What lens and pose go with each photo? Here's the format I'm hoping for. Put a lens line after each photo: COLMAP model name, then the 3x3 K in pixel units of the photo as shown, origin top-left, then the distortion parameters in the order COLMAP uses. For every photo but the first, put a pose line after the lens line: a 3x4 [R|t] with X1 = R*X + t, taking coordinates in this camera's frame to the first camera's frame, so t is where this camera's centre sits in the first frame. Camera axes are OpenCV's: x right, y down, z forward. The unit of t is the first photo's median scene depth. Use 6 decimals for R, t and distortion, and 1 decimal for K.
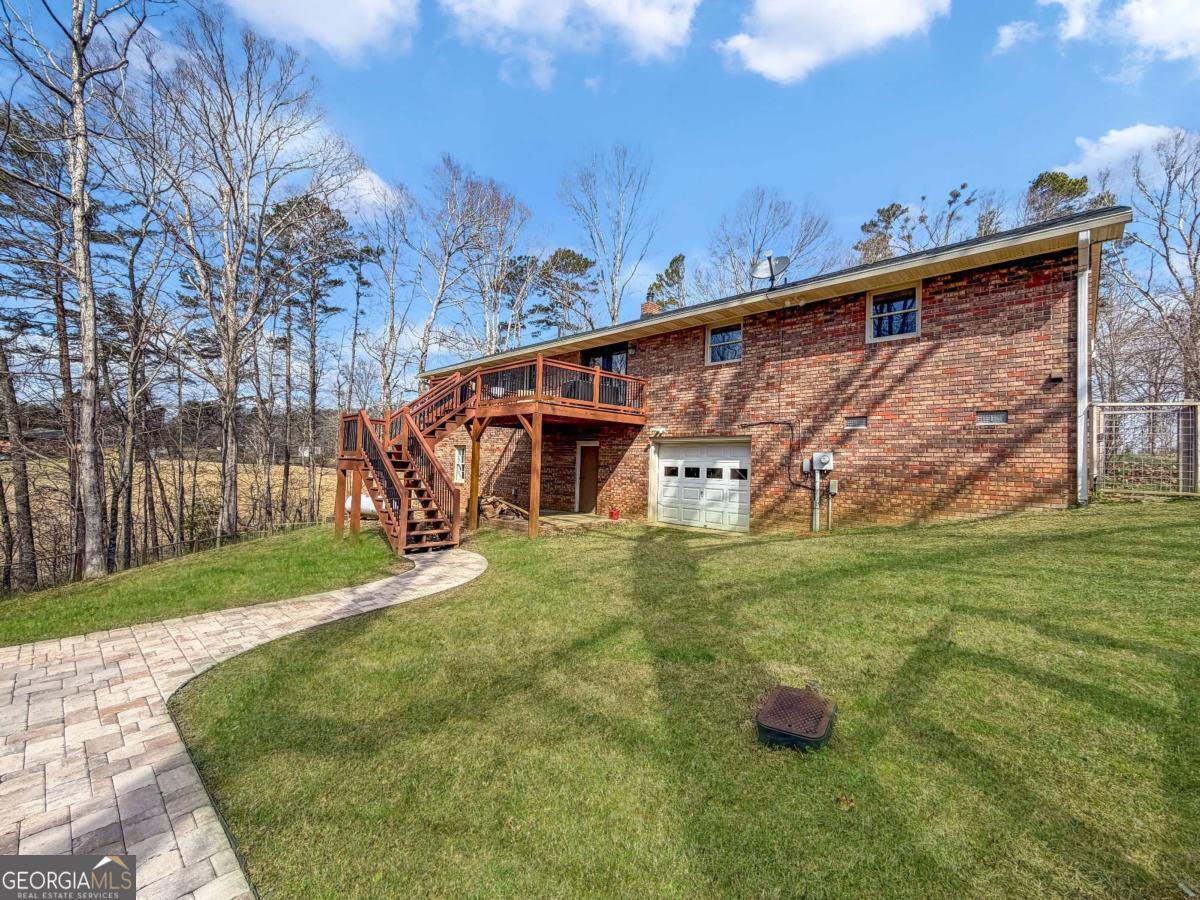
lens RADIAL K [[477.7, 0, 610.4], [0, 477.7, 447.9], [0, 0, 1]] dist [0.001169, -0.000086]
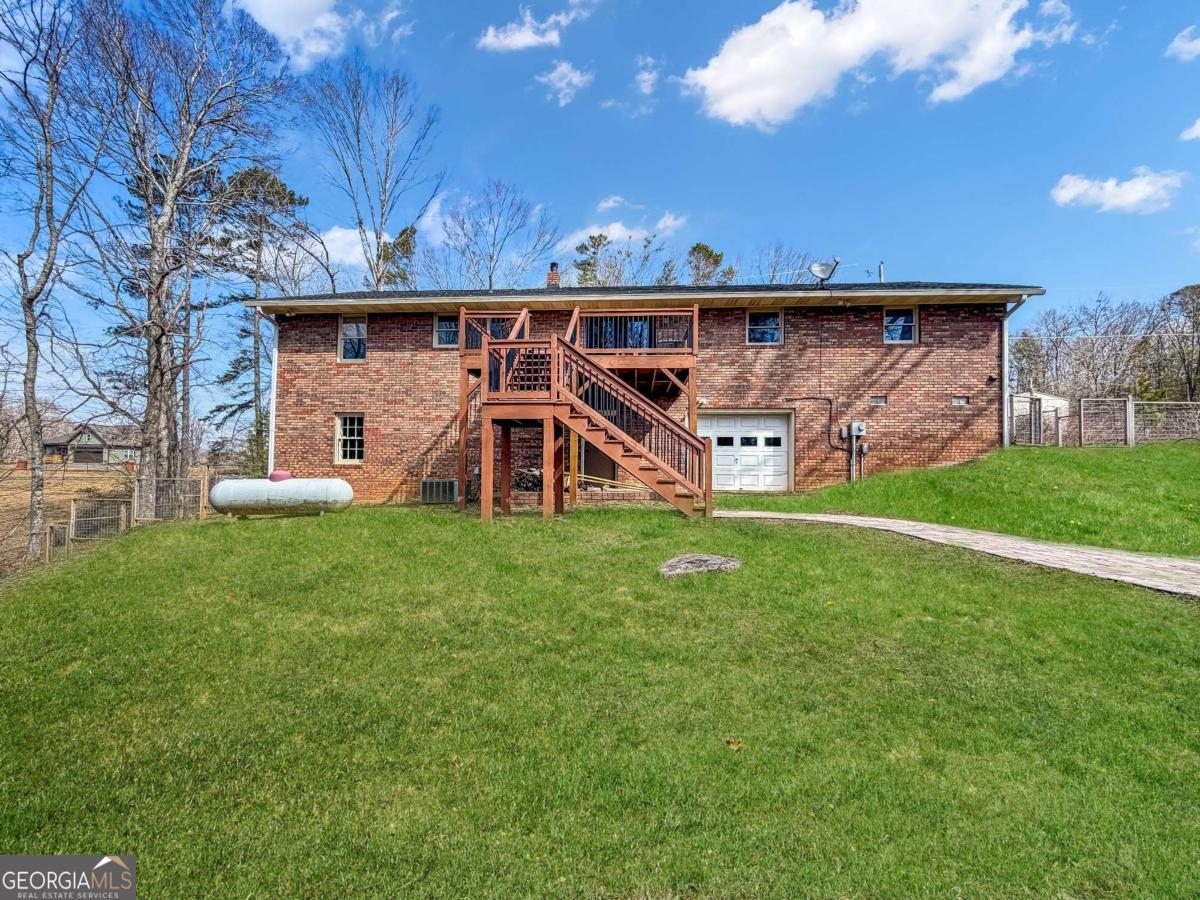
lens RADIAL K [[477.7, 0, 607.0], [0, 477.7, 456.6], [0, 0, 1]] dist [0.001169, -0.000086]
pose [[0.781967, -0.004765, 0.623302, -0.918926], [-0.010613, 0.999724, 0.020958, 0.084082], [-0.623230, -0.023003, 0.781700, 0.403858]]
